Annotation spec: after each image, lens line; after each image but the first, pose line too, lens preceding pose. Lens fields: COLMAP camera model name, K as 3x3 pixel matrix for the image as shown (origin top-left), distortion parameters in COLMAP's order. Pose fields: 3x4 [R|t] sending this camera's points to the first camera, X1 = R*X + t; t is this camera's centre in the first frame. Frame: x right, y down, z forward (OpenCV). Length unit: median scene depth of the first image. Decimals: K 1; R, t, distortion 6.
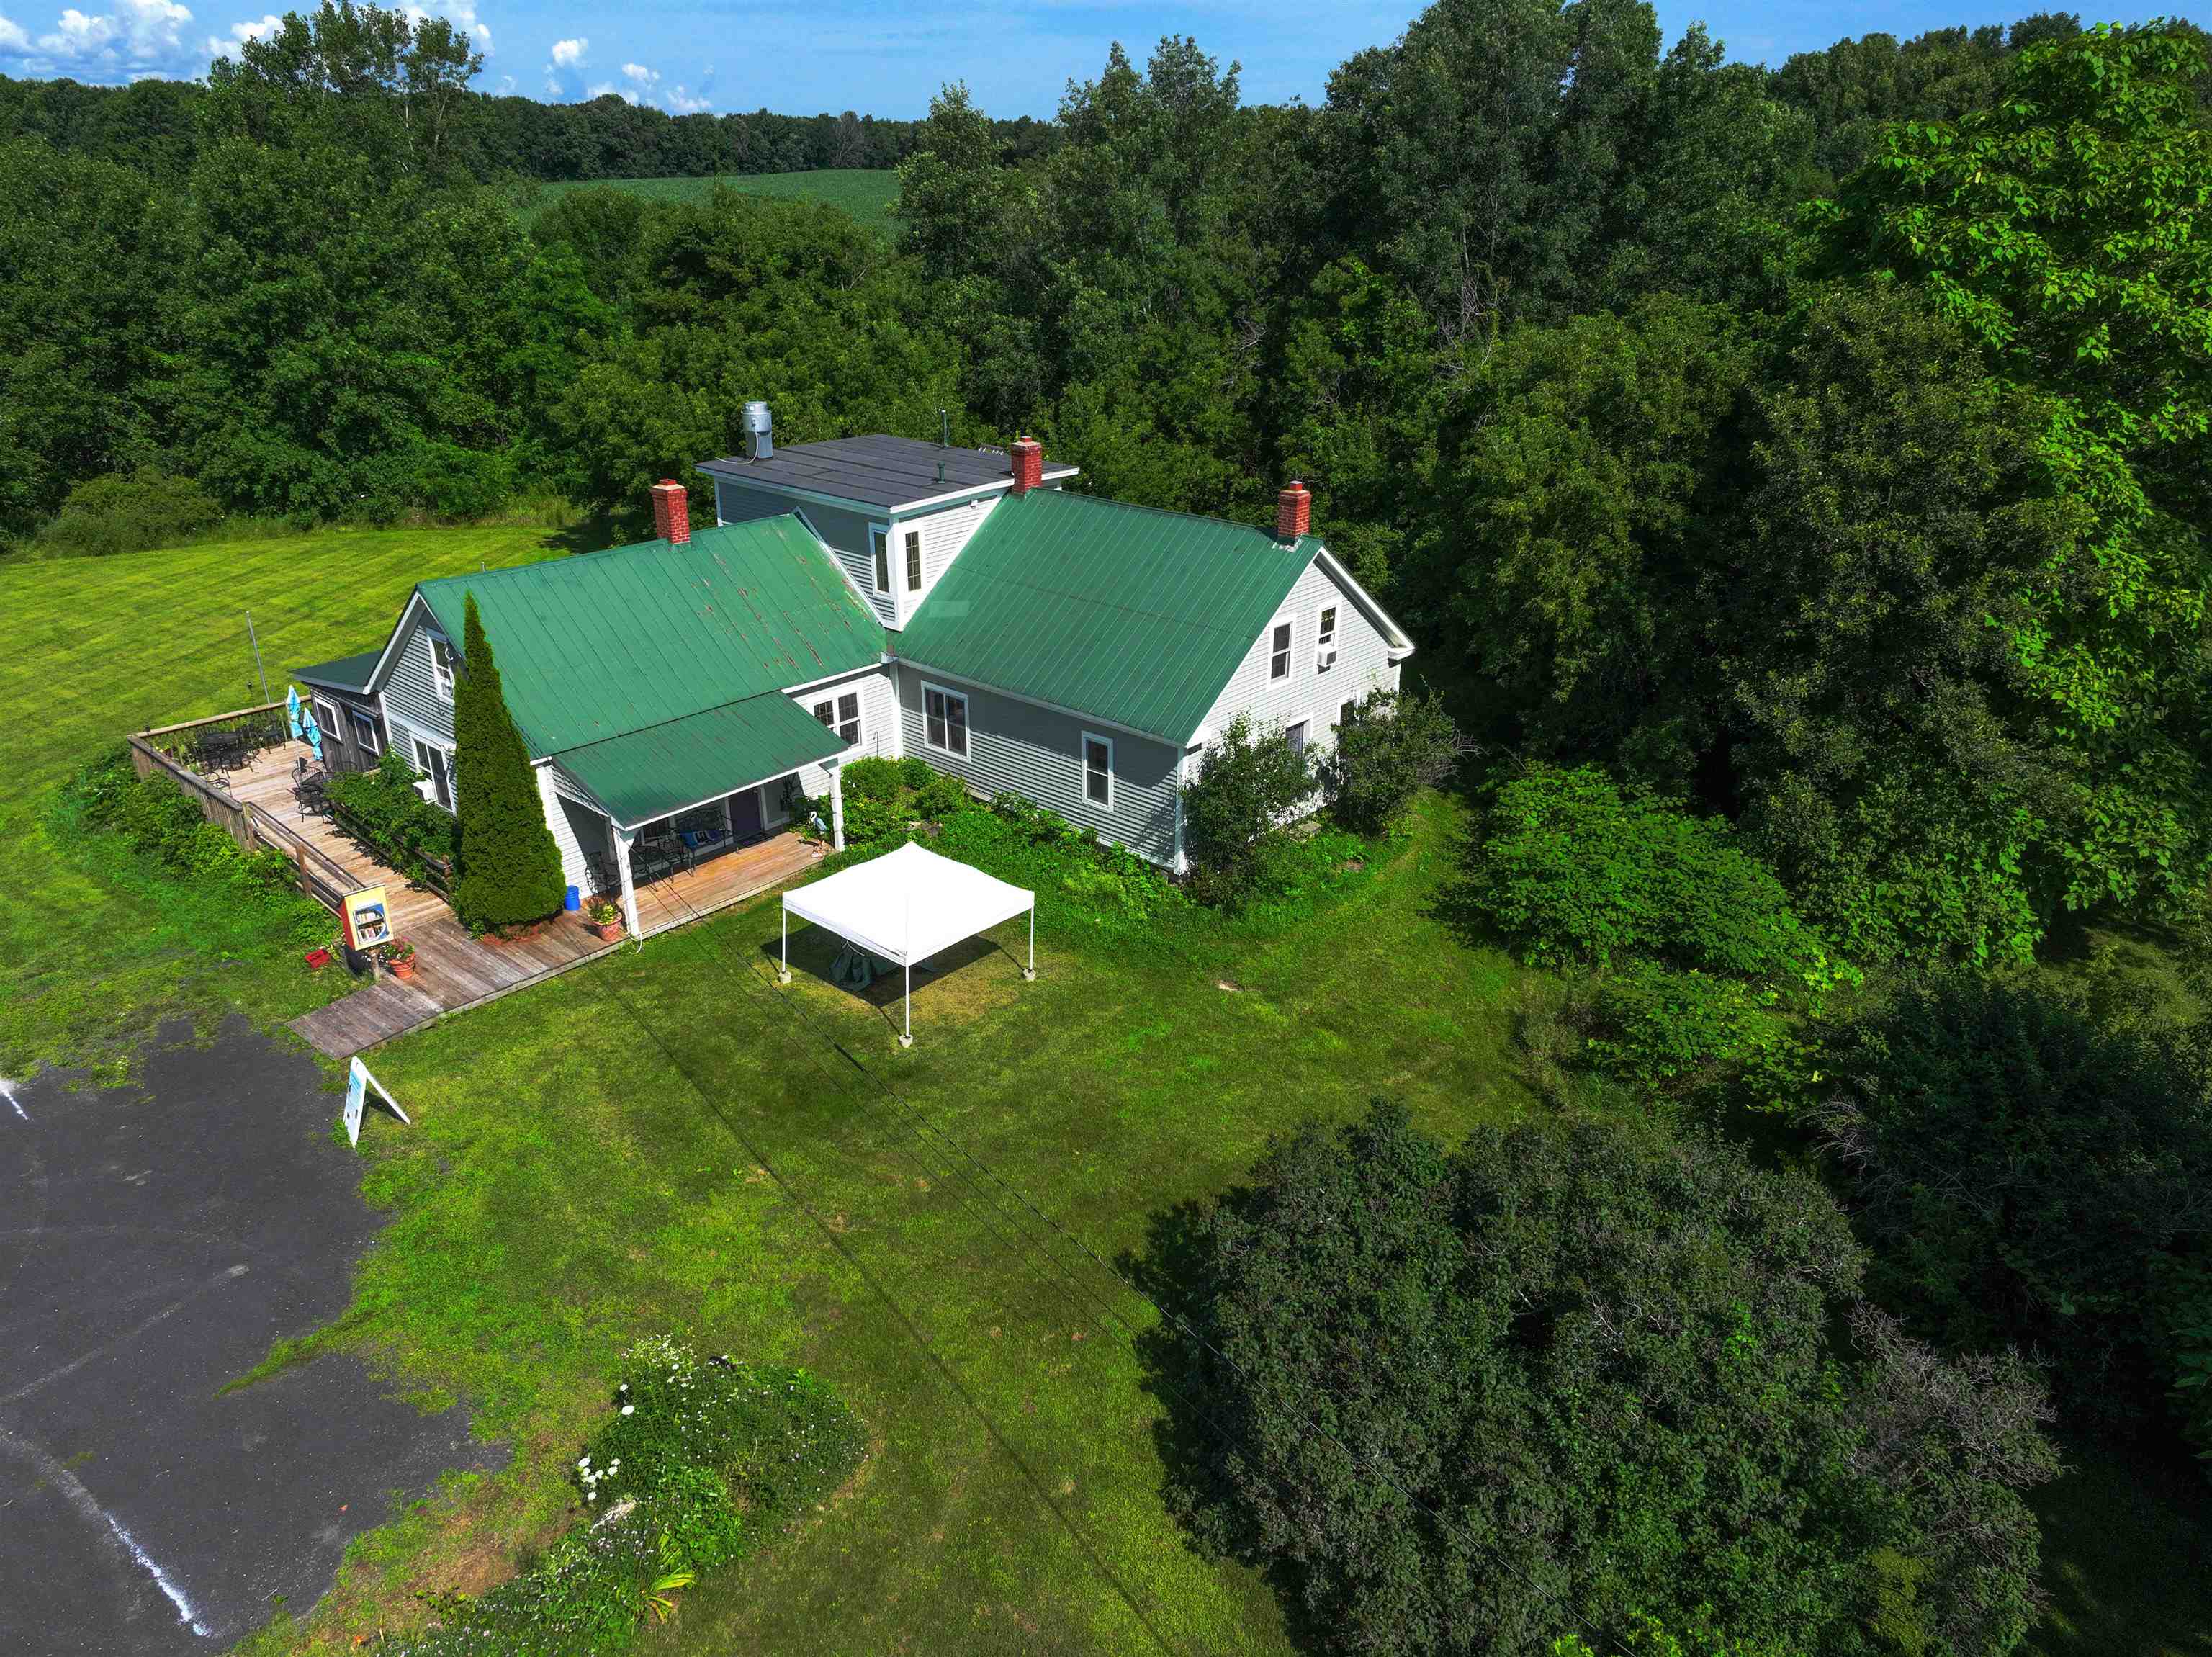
lens RADIAL K [[1571.0, 0, 1106.0], [0, 1571.0, 828.5], [0, 0, 1]] dist [0.000670, 0.000335]
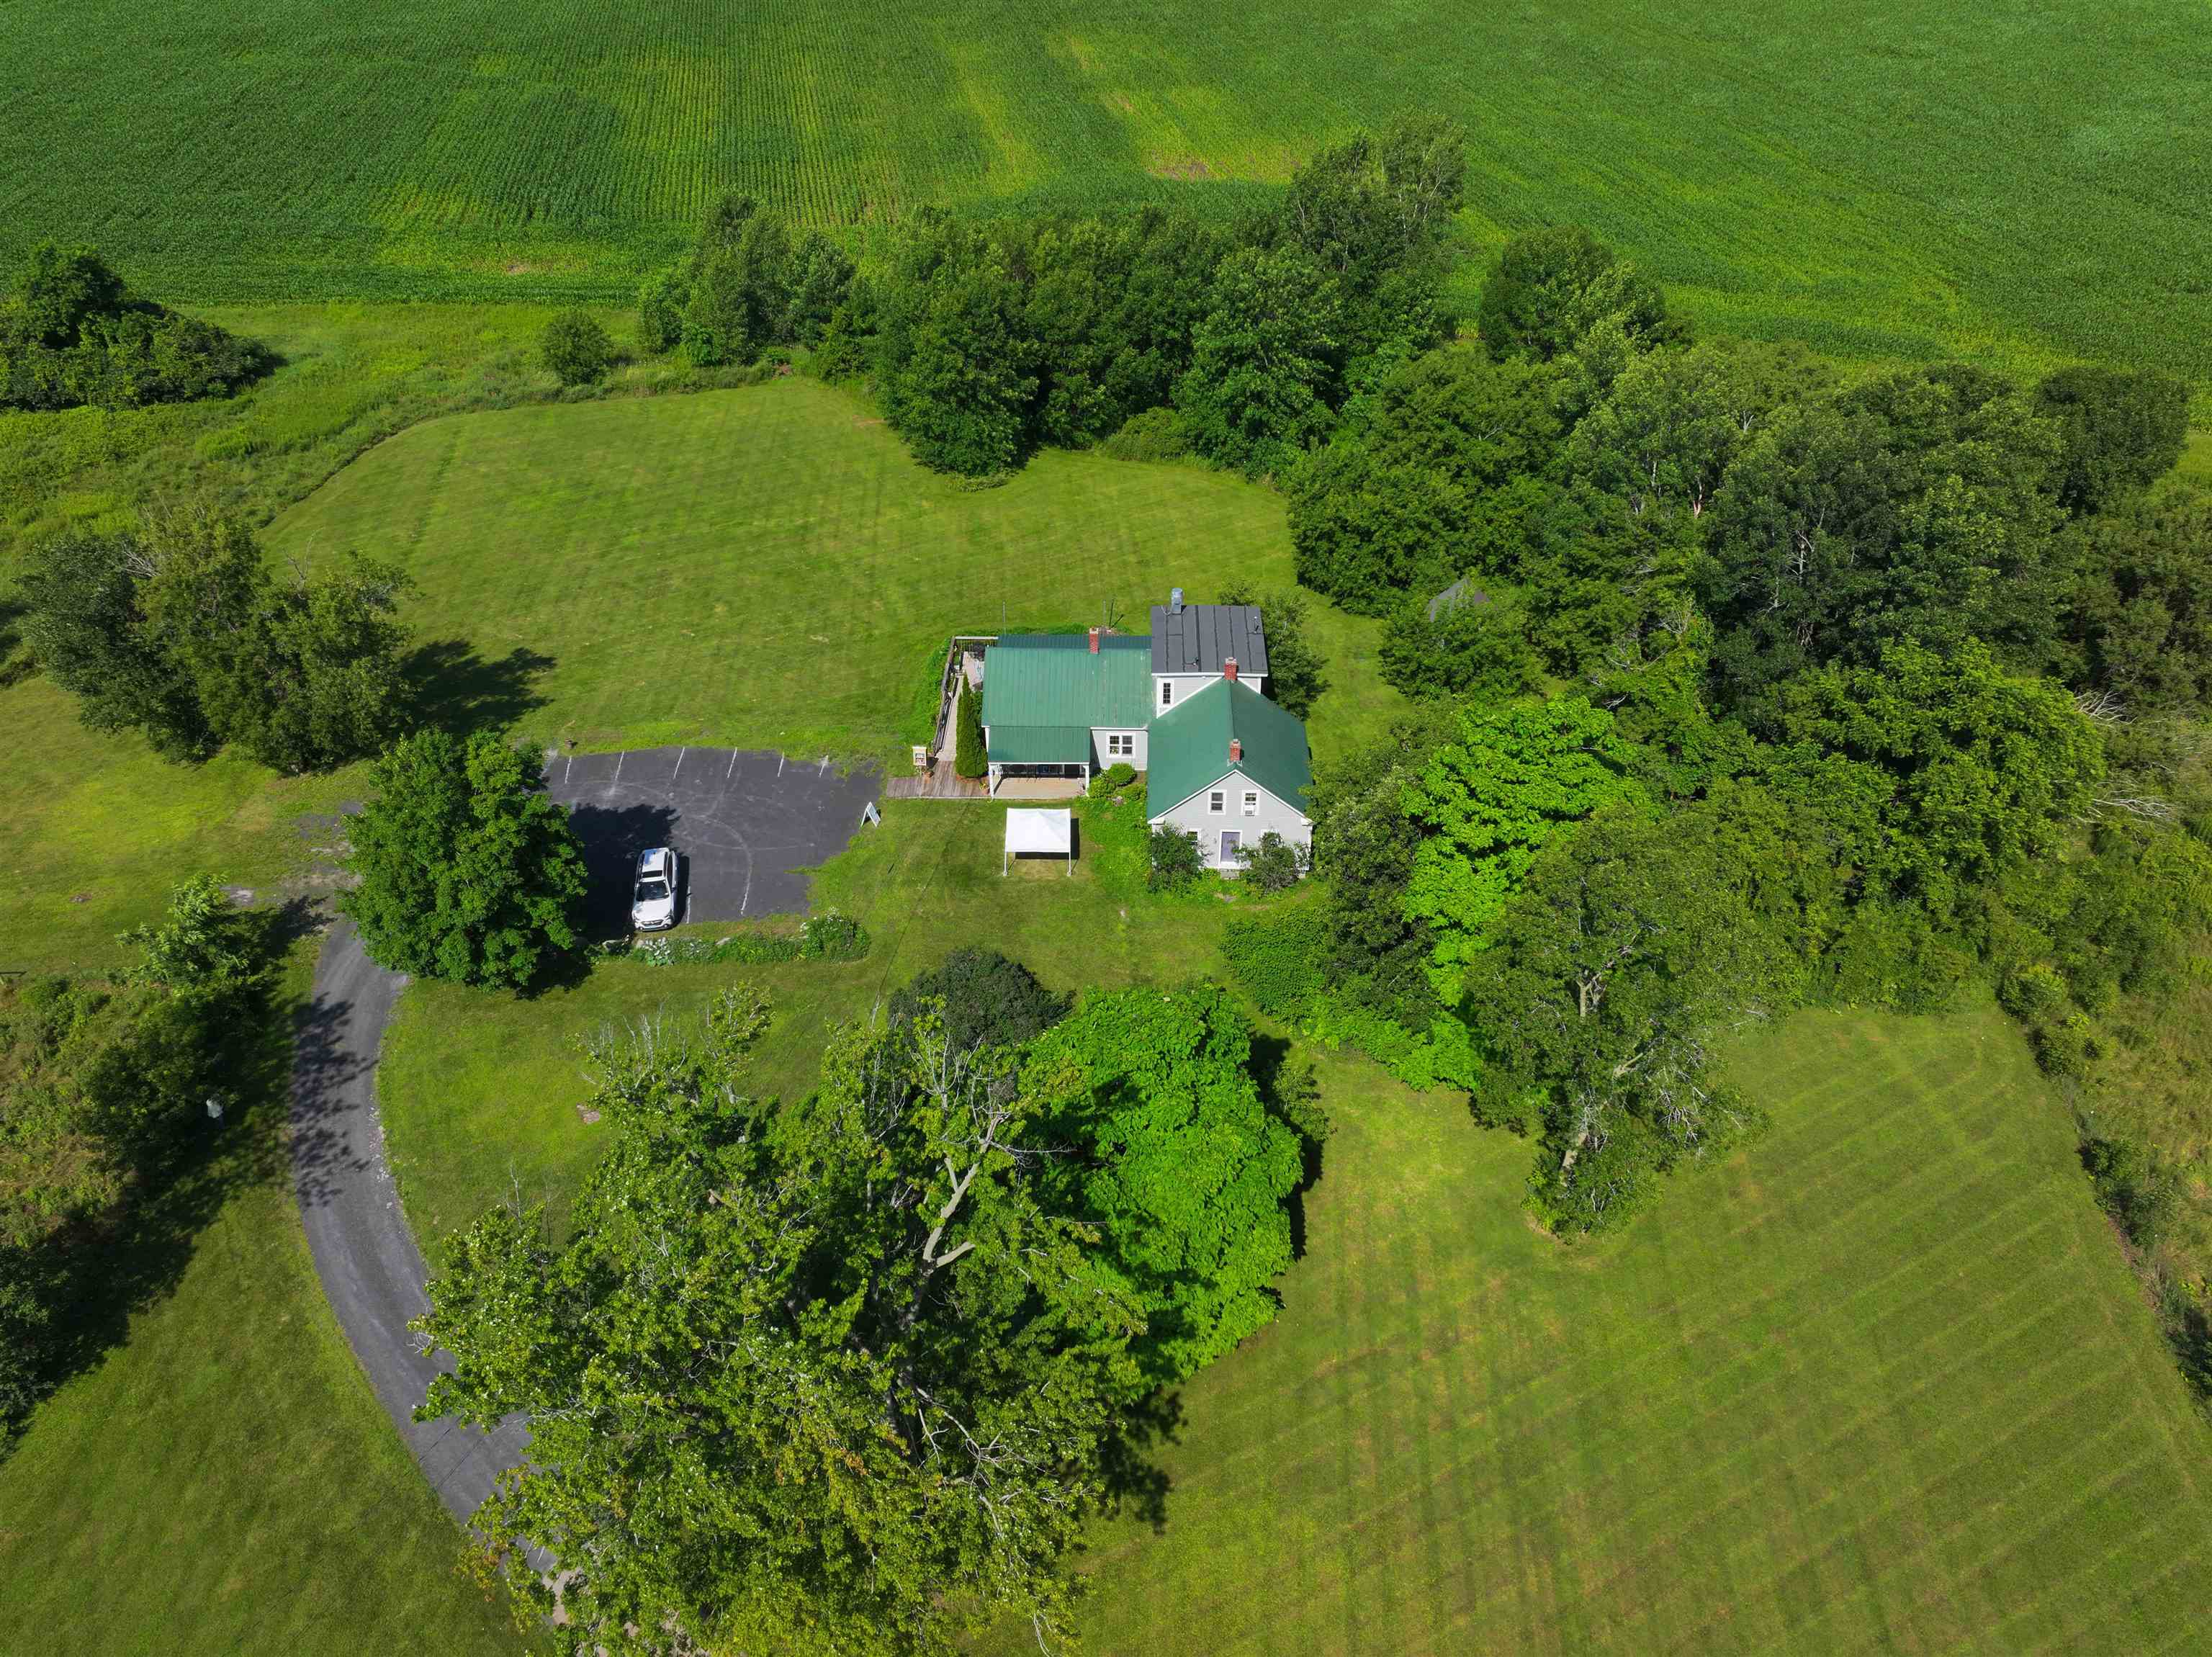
lens RADIAL K [[1525.2, 0, 1106.0], [0, 1525.2, 828.5], [0, 0, 1]] dist [0.024939, -0.000919]
pose [[0.655239, 0.444446, -0.610843, 1.285546], [-0.308111, 0.895531, 0.321079, -0.689390], [0.689731, -0.022176, 0.723726, -0.695019]]
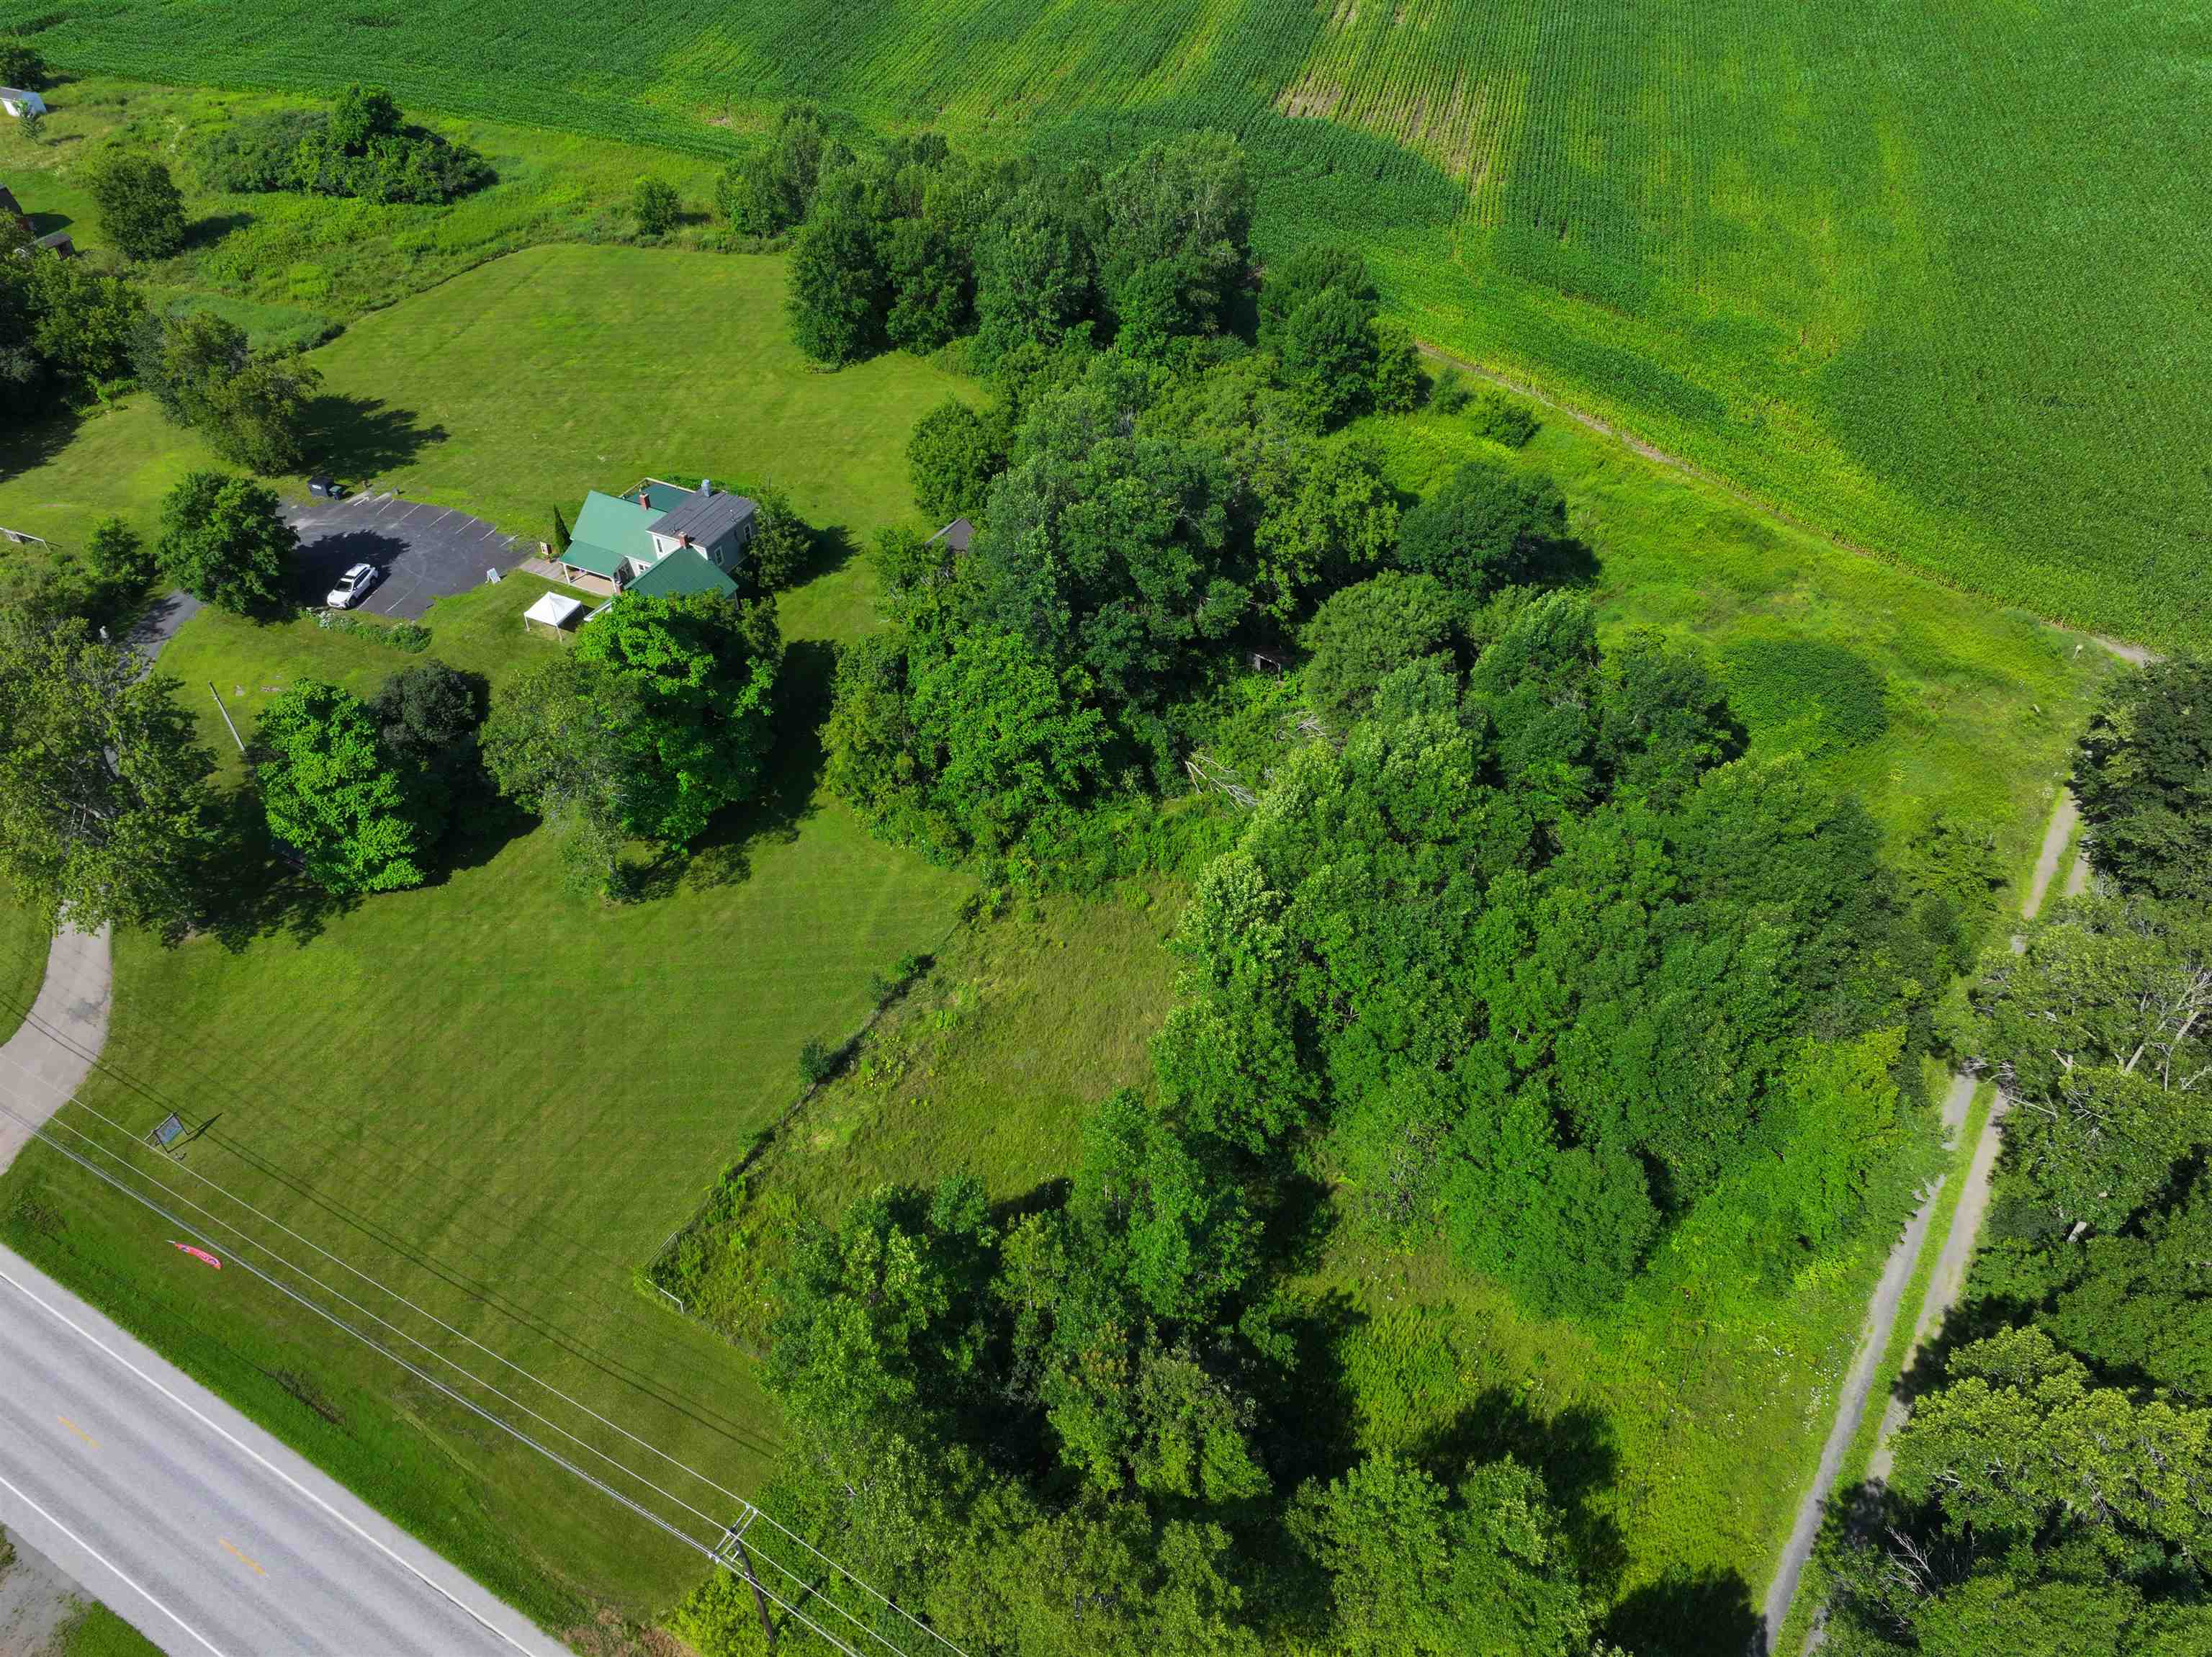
lens RADIAL K [[1571.0, 0, 1106.0], [0, 1571.0, 828.5], [0, 0, 1]] dist [0.000670, 0.000335]
pose [[0.278080, 0.653511, -0.703984, 3.020212], [-0.396426, 0.745645, 0.535593, -1.949065], [0.874939, 0.130140, 0.466418, 0.258079]]
